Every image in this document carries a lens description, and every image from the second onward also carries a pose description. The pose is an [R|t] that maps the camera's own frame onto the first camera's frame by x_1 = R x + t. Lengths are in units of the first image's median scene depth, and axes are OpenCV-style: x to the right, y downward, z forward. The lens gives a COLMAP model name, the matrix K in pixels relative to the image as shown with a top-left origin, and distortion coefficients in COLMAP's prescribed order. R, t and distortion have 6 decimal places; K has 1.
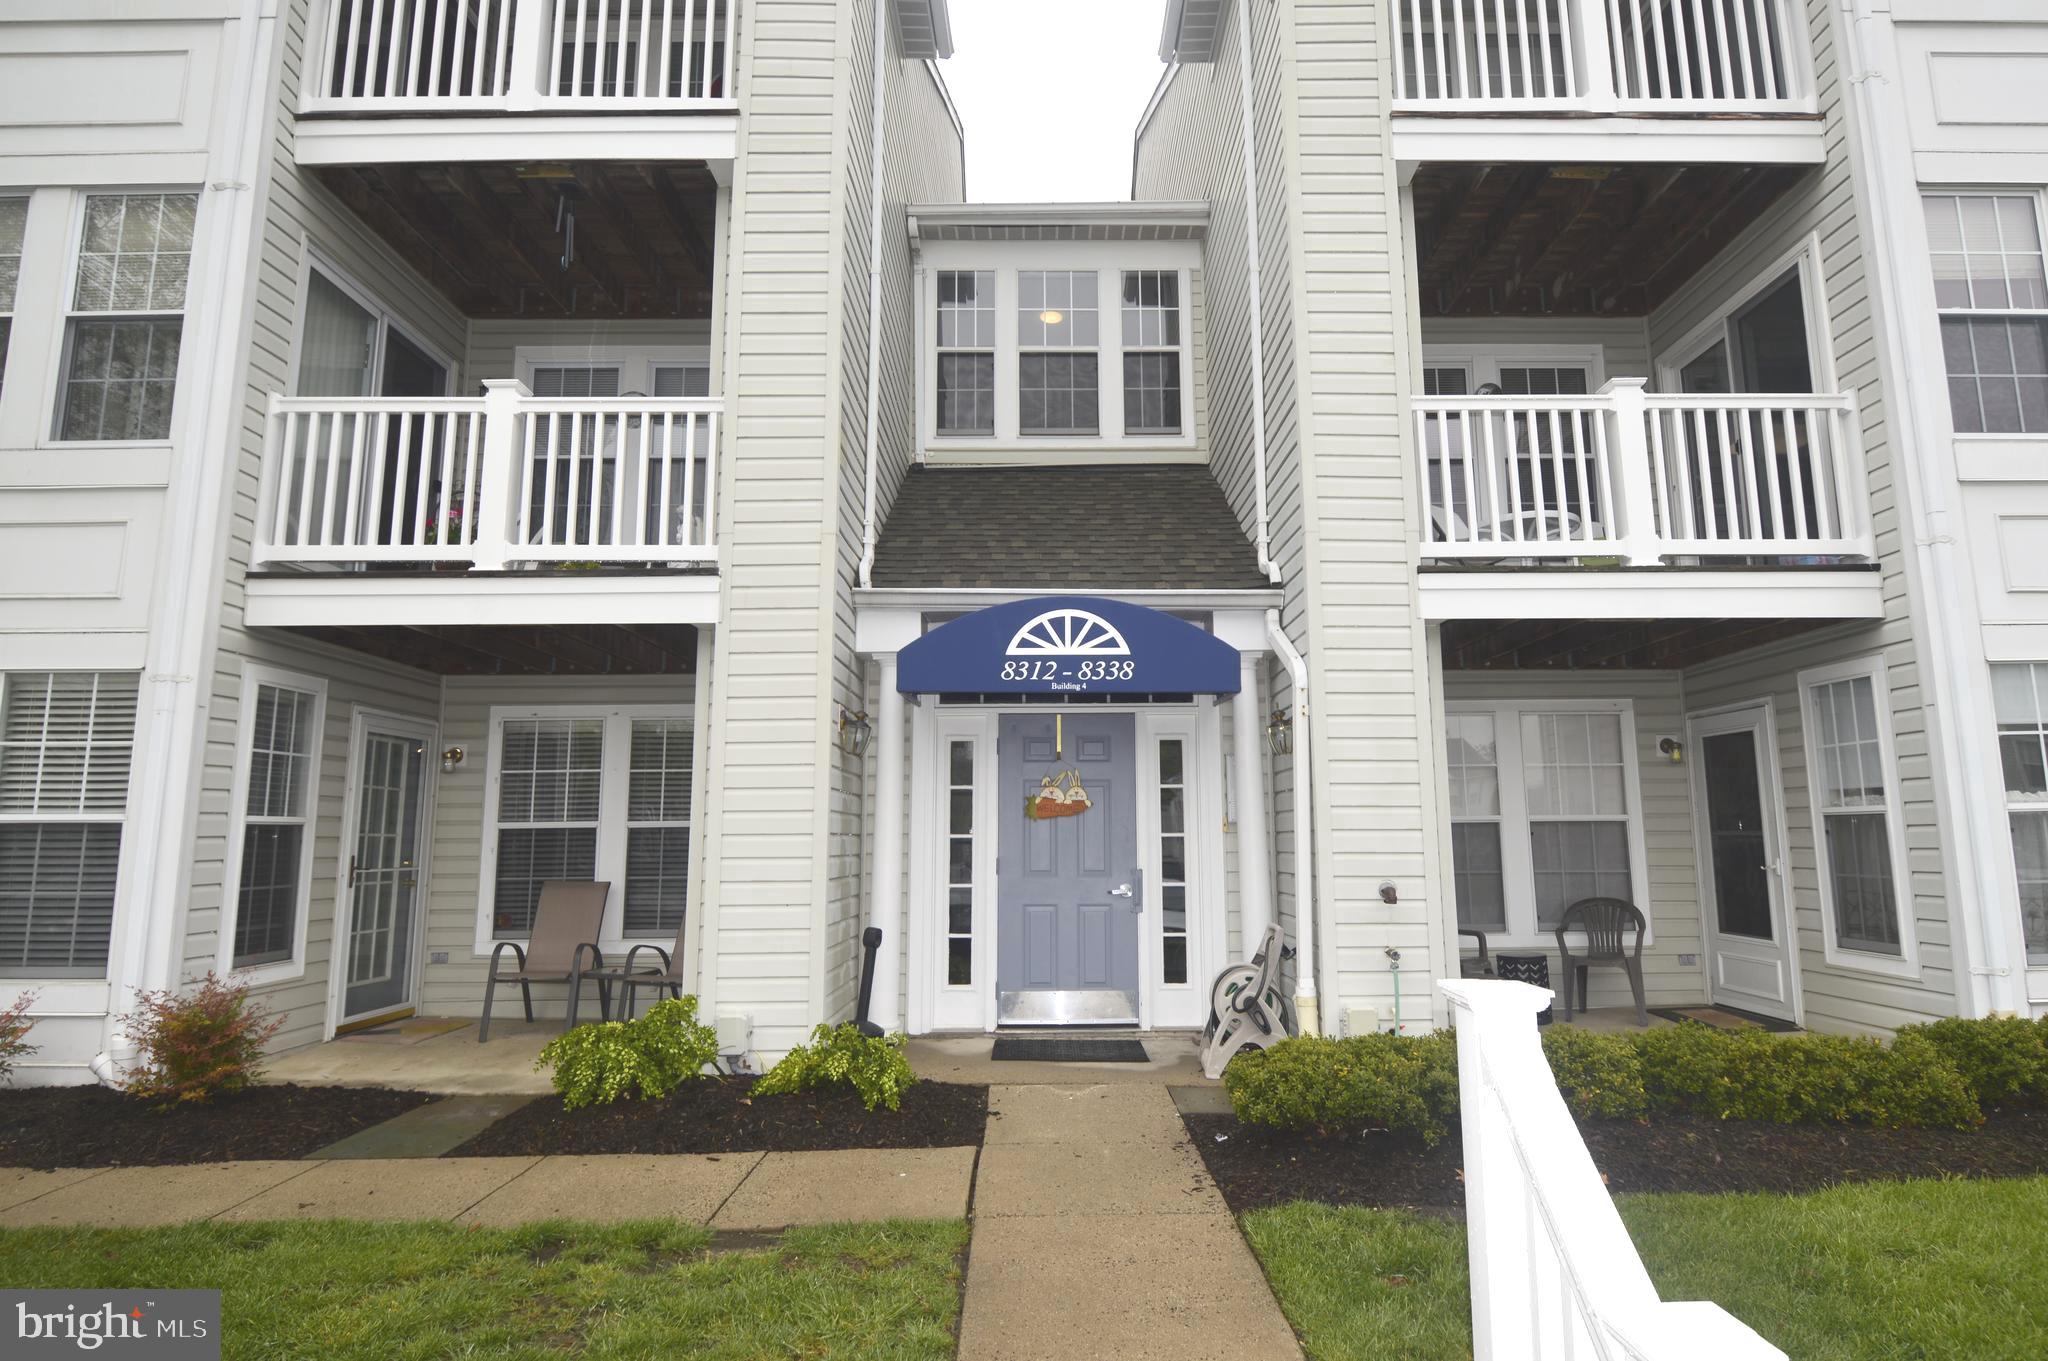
lens RADIAL K [[1087.0, 0, 1050.8], [0, 1087.0, 666.6], [0, 0, 1]] dist [0.018656, -0.028411]
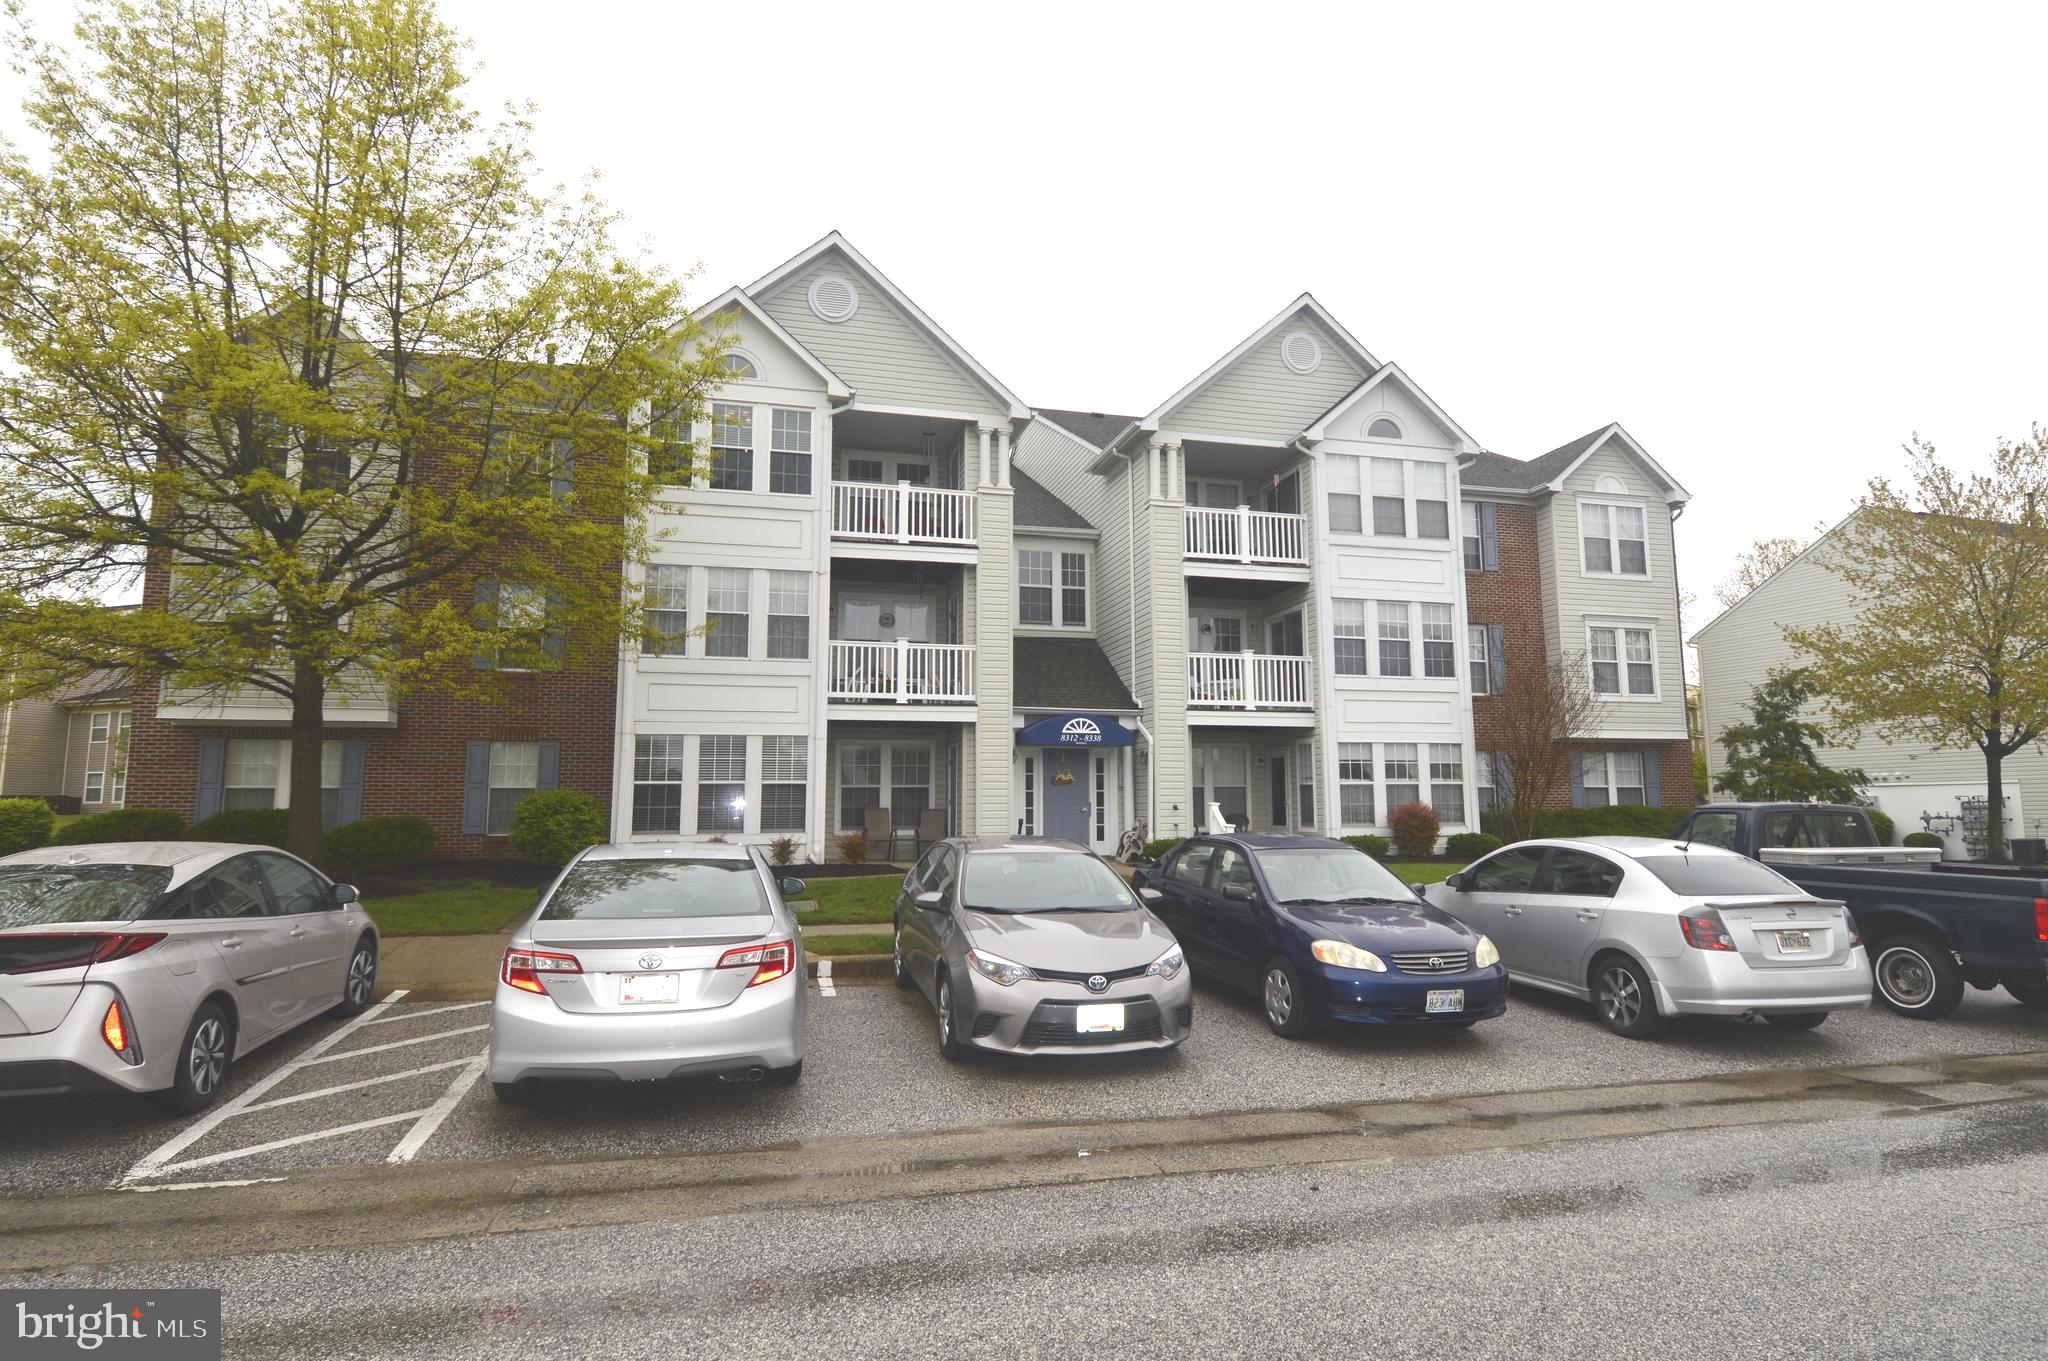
lens RADIAL K [[1087.0, 0, 1050.8], [0, 1087.0, 666.6], [0, 0, 1]] dist [0.018656, -0.028411]
pose [[0.964663, 0.034503, 0.261218, -0.857252], [-0.039386, 0.999133, 0.013478, -0.230609], [-0.260527, -0.023290, 0.965186, -1.918224]]
